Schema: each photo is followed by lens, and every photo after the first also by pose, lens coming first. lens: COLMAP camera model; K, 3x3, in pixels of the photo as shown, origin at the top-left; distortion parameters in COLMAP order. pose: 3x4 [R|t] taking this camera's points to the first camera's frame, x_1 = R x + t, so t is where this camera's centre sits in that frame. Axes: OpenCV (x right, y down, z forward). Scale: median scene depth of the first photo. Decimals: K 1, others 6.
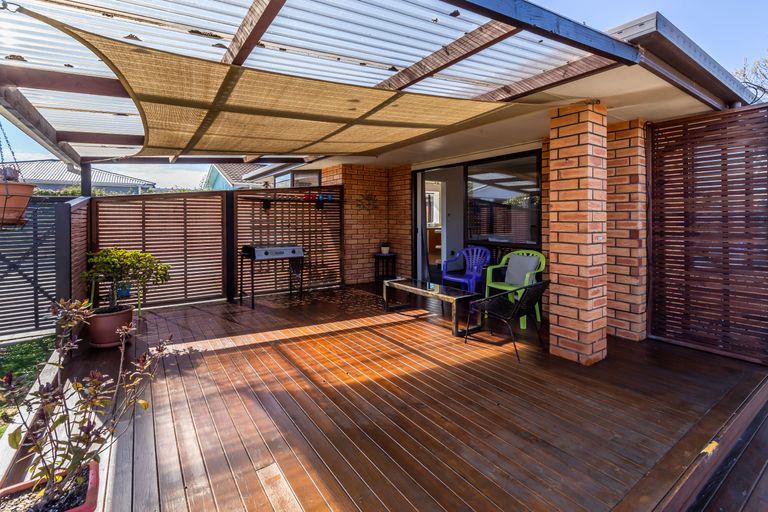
lens RADIAL K [[328.4, 0, 383.6], [0, 328.4, 225.3], [0, 0, 1]] dist [0.001814, 0.000241]
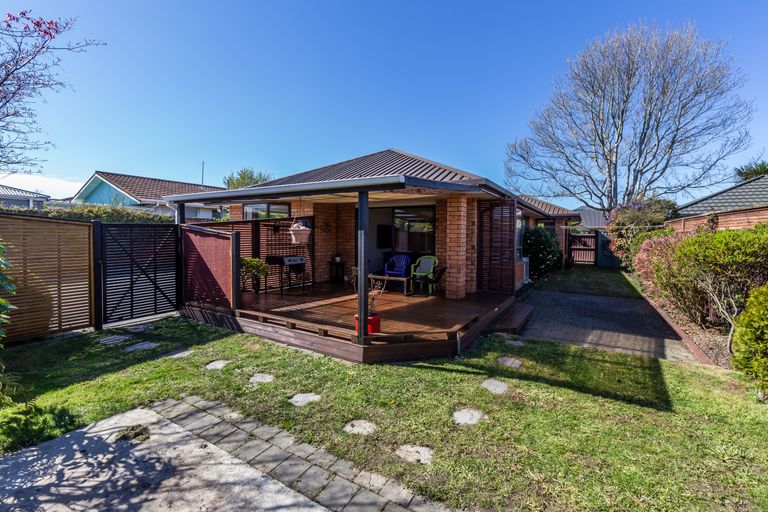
lens RADIAL K [[334.8, 0, 384.0], [0, 334.8, 256.0], [0, 0, 1]] dist [0.000145, 0.000025]
pose [[0.897640, -0.017105, 0.440398, -0.842571], [-0.002927, 0.998993, 0.044766, -0.015191], [-0.440720, -0.041473, 0.896686, -0.844249]]
